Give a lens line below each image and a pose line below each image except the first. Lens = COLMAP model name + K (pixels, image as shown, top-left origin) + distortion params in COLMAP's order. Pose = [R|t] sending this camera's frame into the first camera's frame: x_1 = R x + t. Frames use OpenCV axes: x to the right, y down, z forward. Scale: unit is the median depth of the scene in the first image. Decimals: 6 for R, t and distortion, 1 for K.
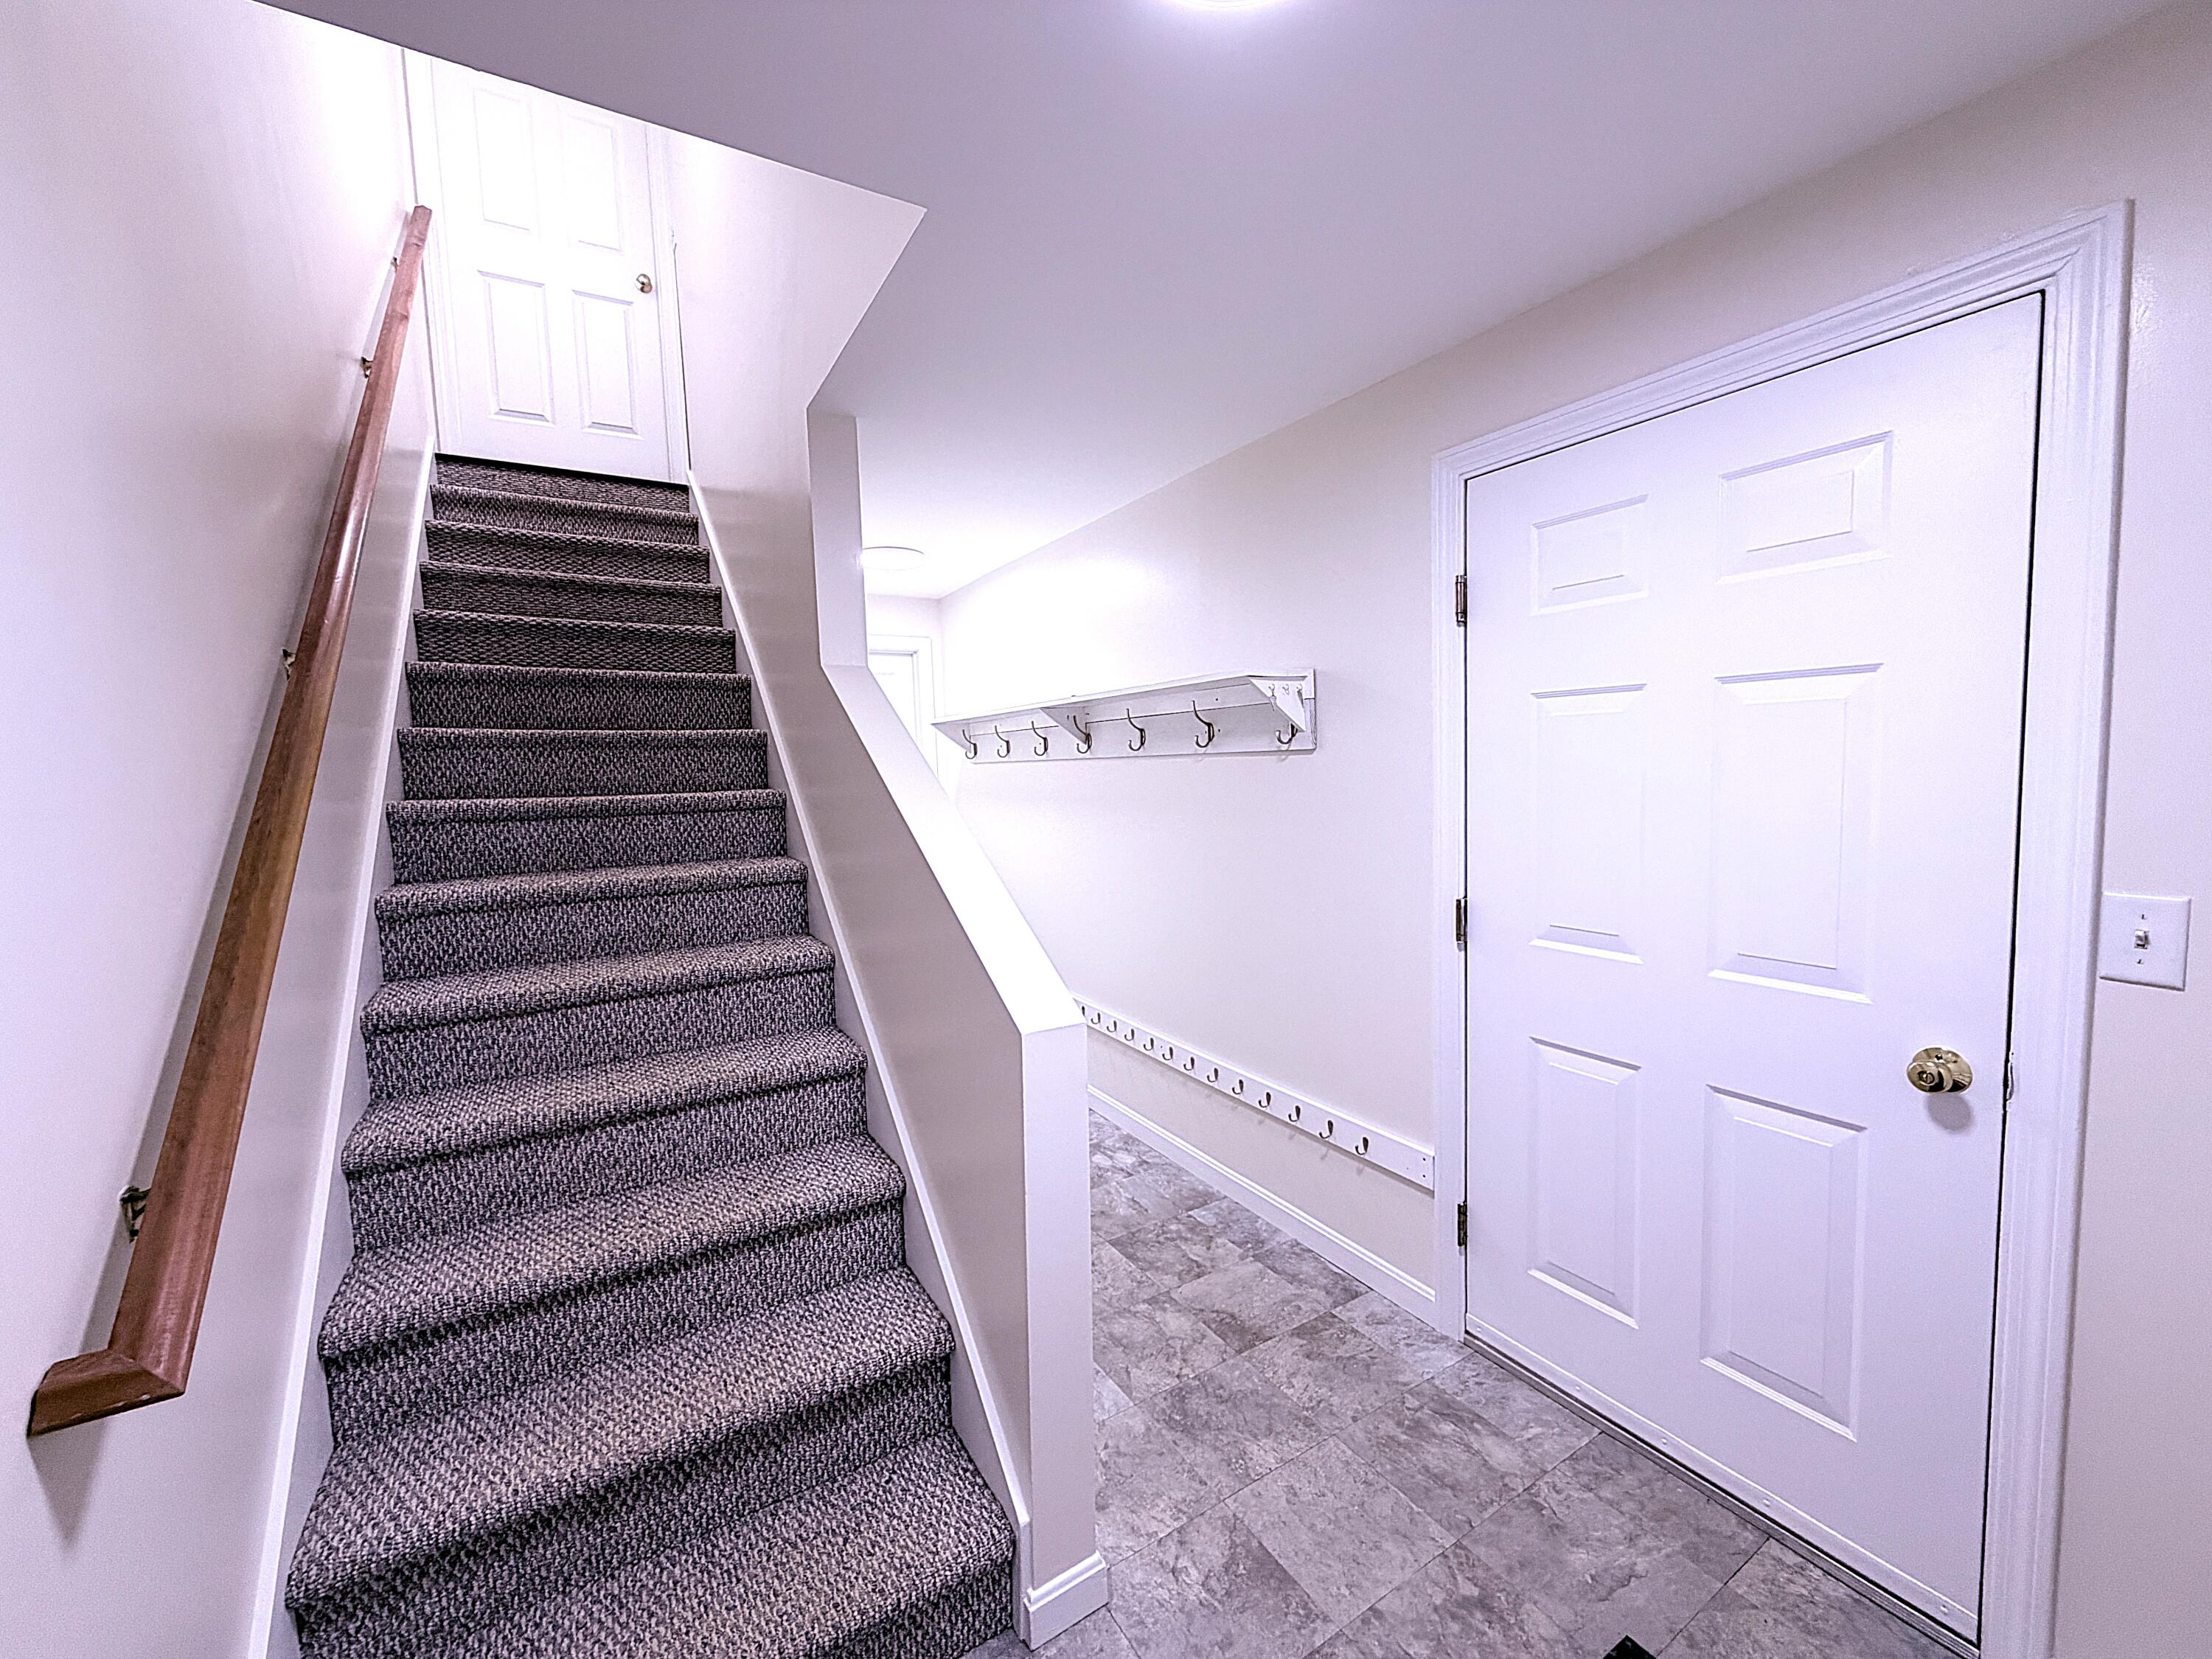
lens RADIAL K [[879.4, 0, 1106.0], [0, 879.4, 829.5], [0, 0, 1]] dist [-0.000307, -0.000286]
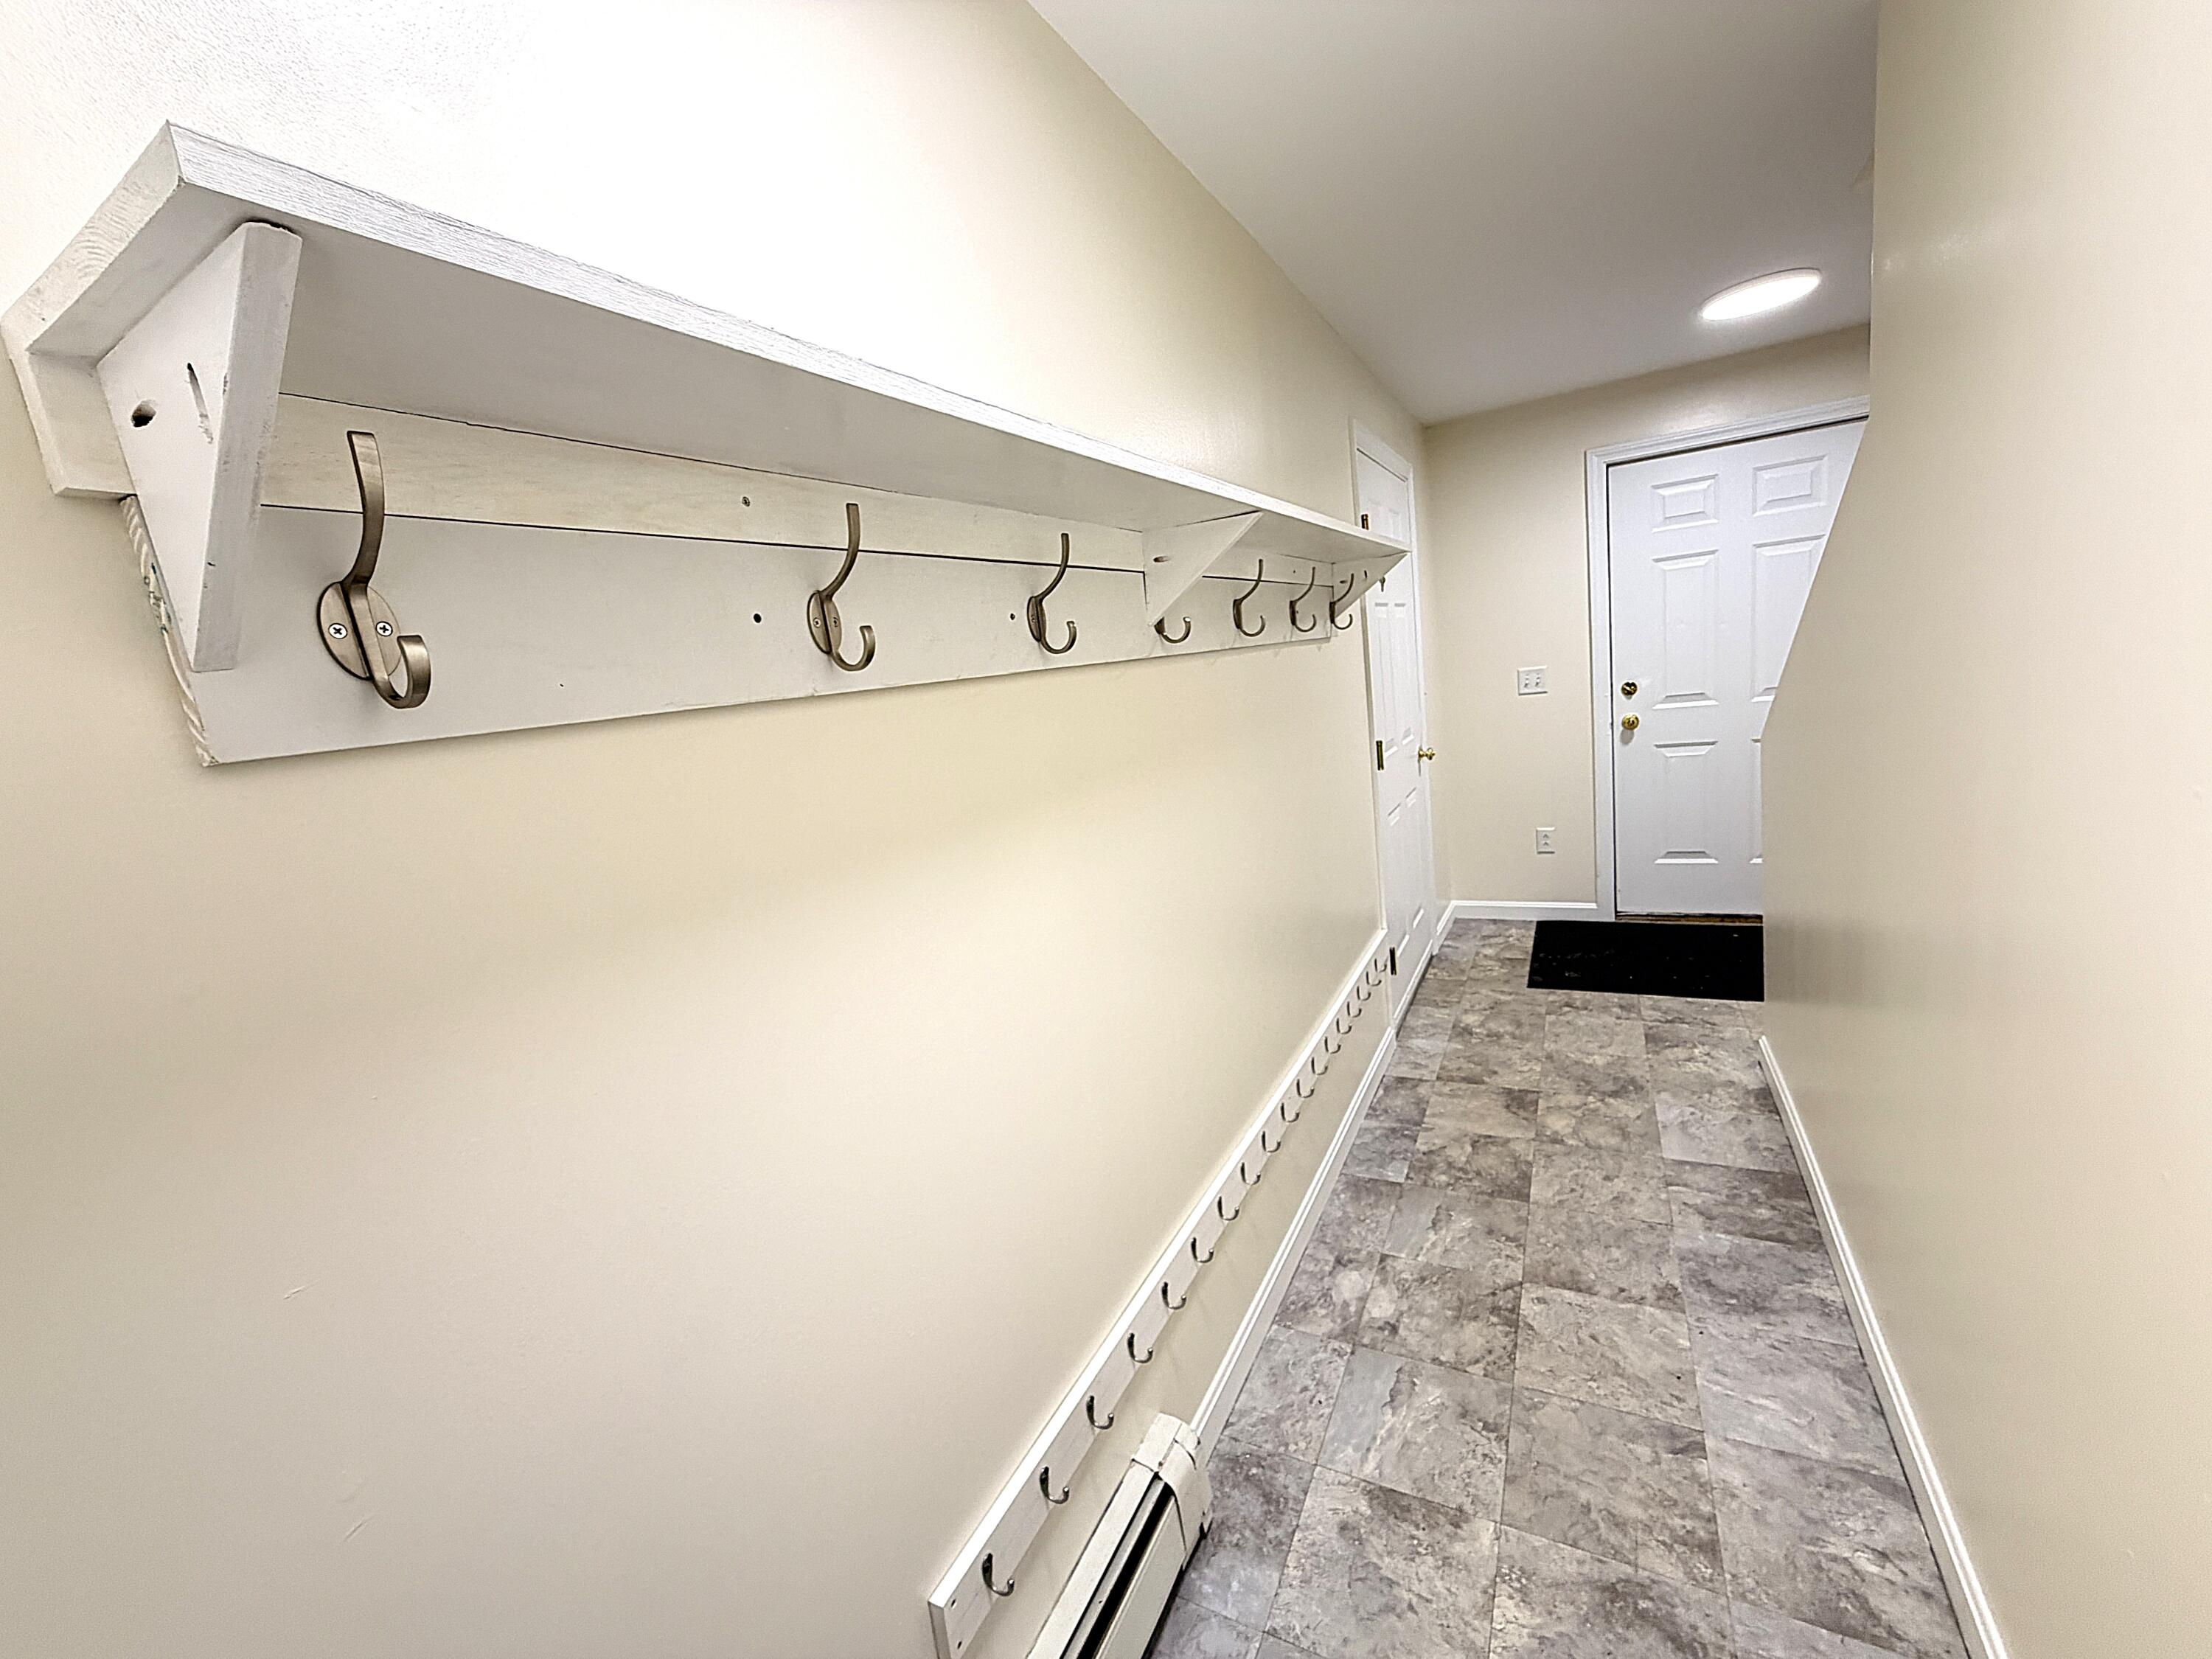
lens RADIAL K [[879.4, 0, 1106.0], [0, 879.4, 829.5], [0, 0, 1]] dist [-0.000307, -0.000286]
pose [[-0.491526, -0.066898, 0.868290, -0.648447], [0.202395, 0.960969, 0.188611, -0.144675], [-0.847017, 0.268445, -0.458802, 2.096154]]
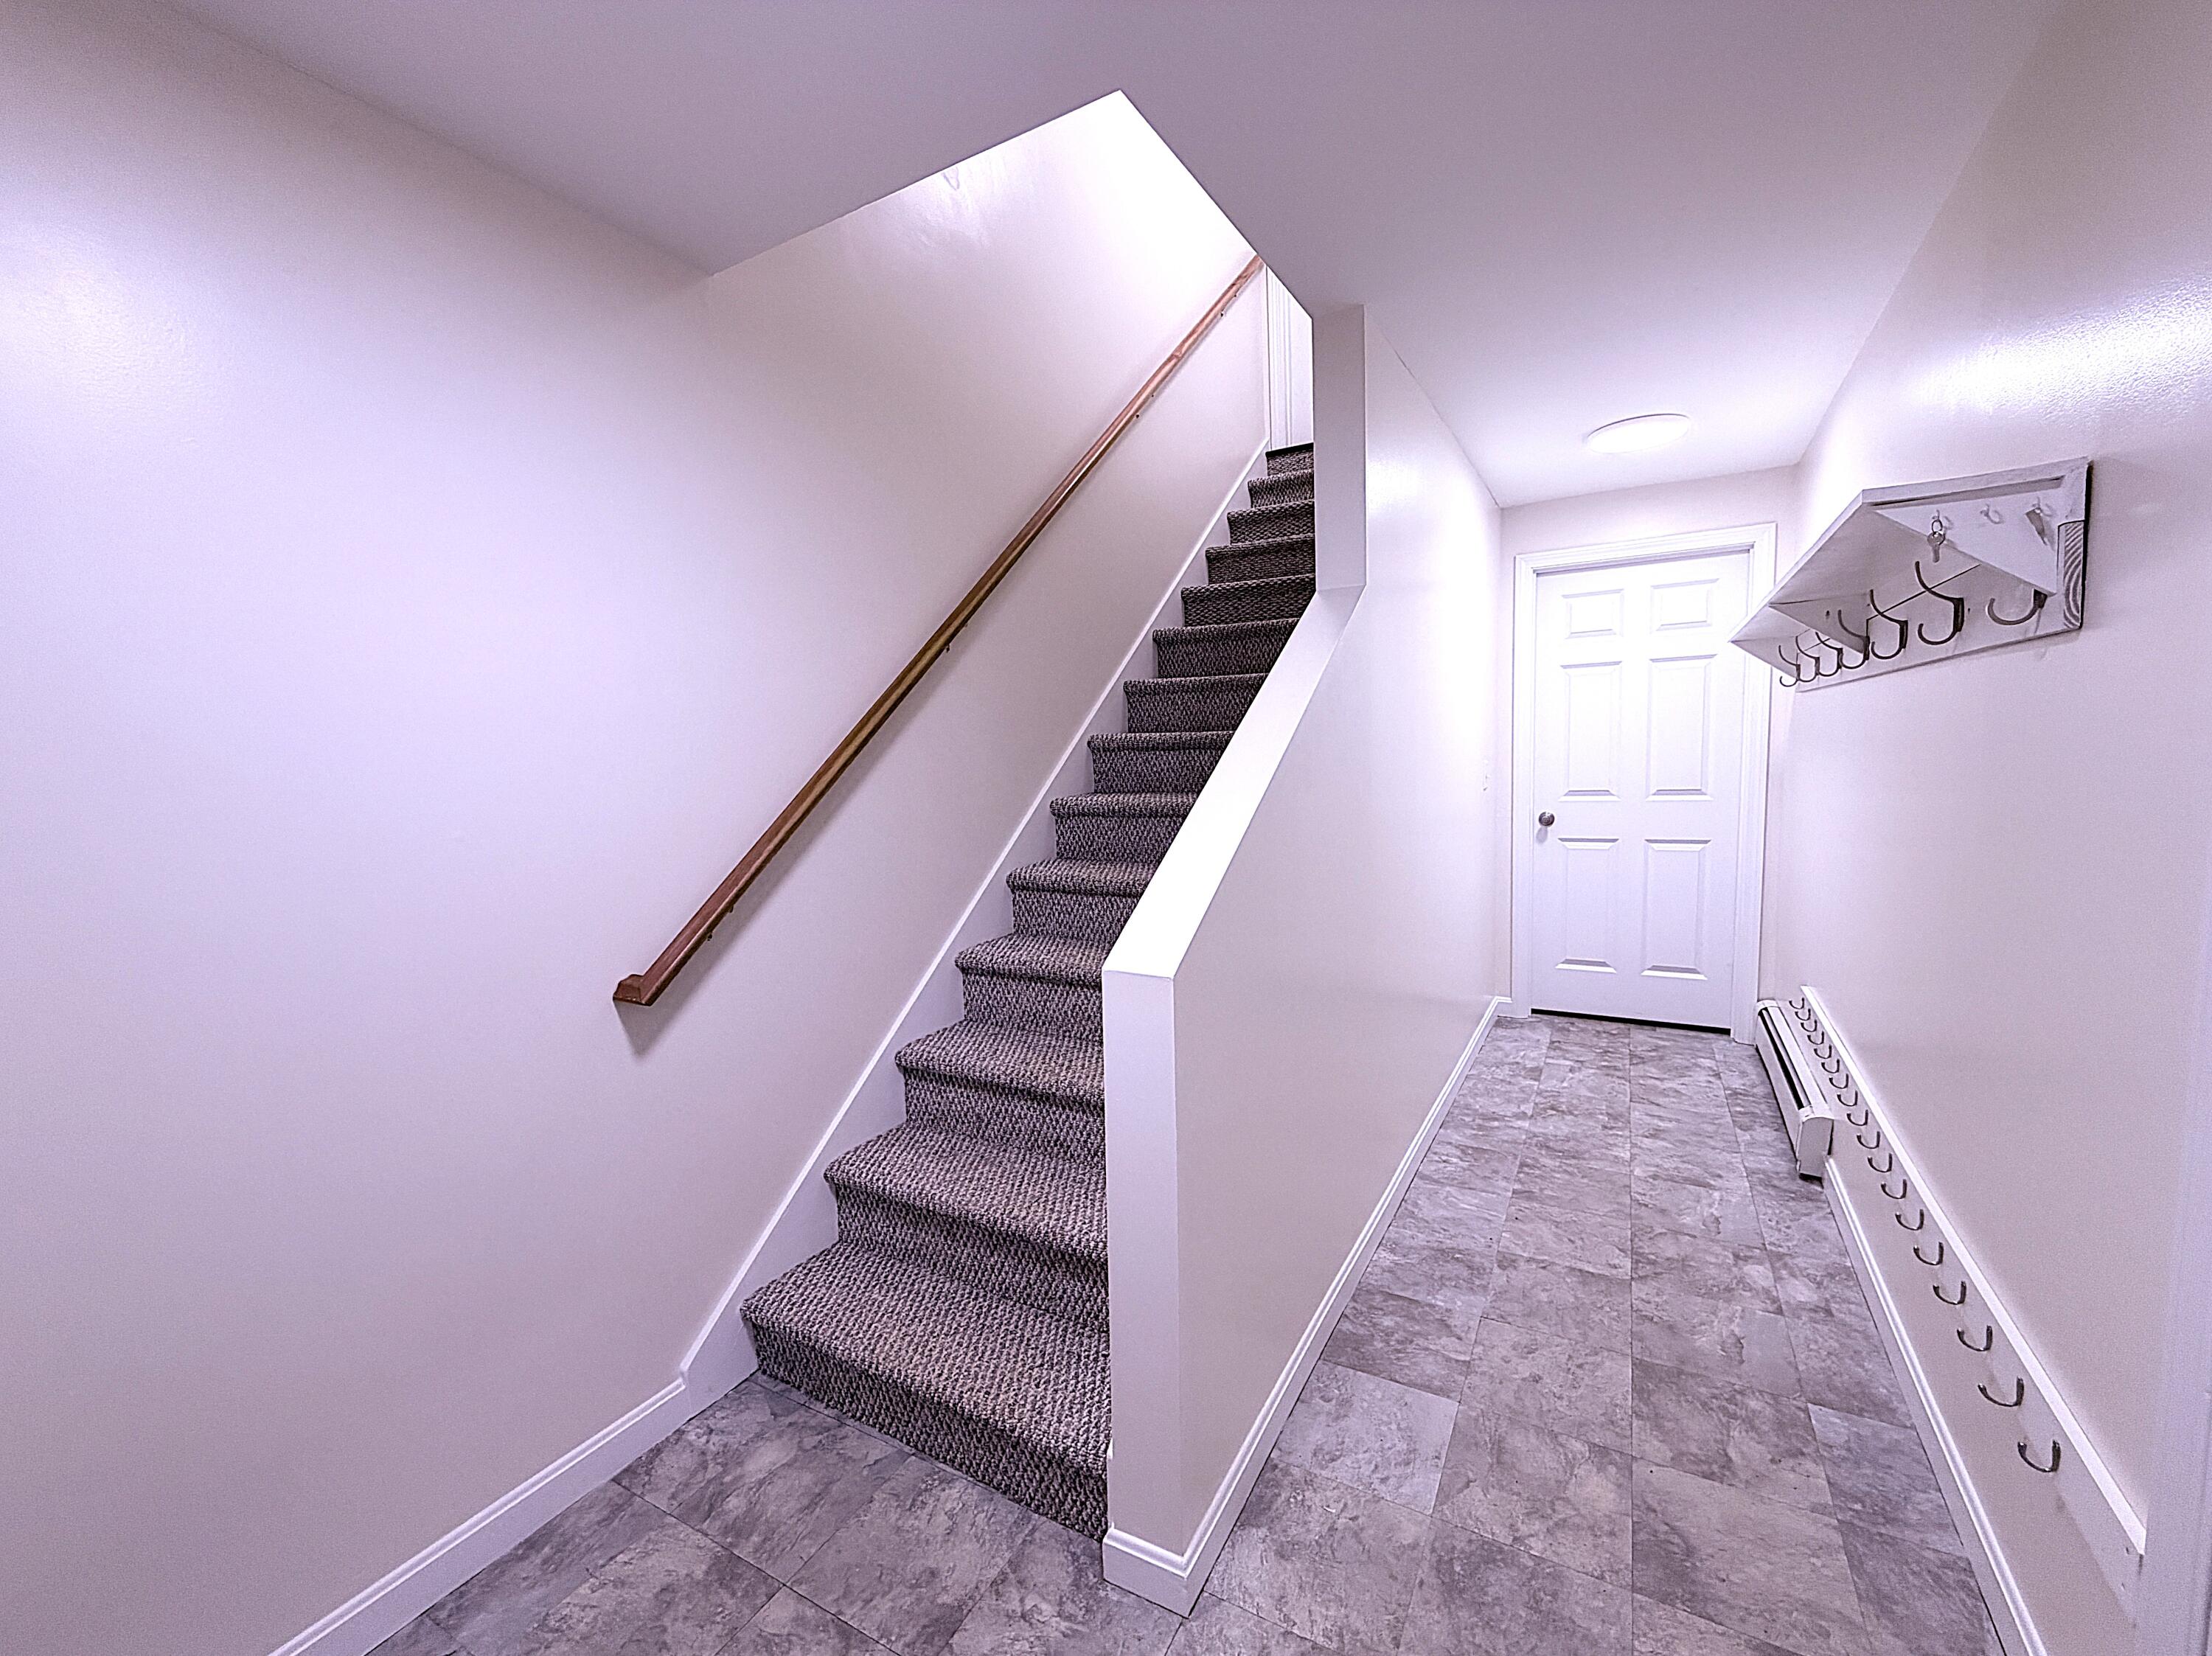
lens RADIAL K [[905.4, 0, 1125.3], [0, 905.4, 846.4], [0, 0, 1]] dist [0.001011, -0.000366]
pose [[0.484984, 0.109348, -0.867660, 0.508580], [-0.045419, 0.993963, 0.099878, 0.000119], [0.873343, -0.009031, 0.487023, 0.364749]]
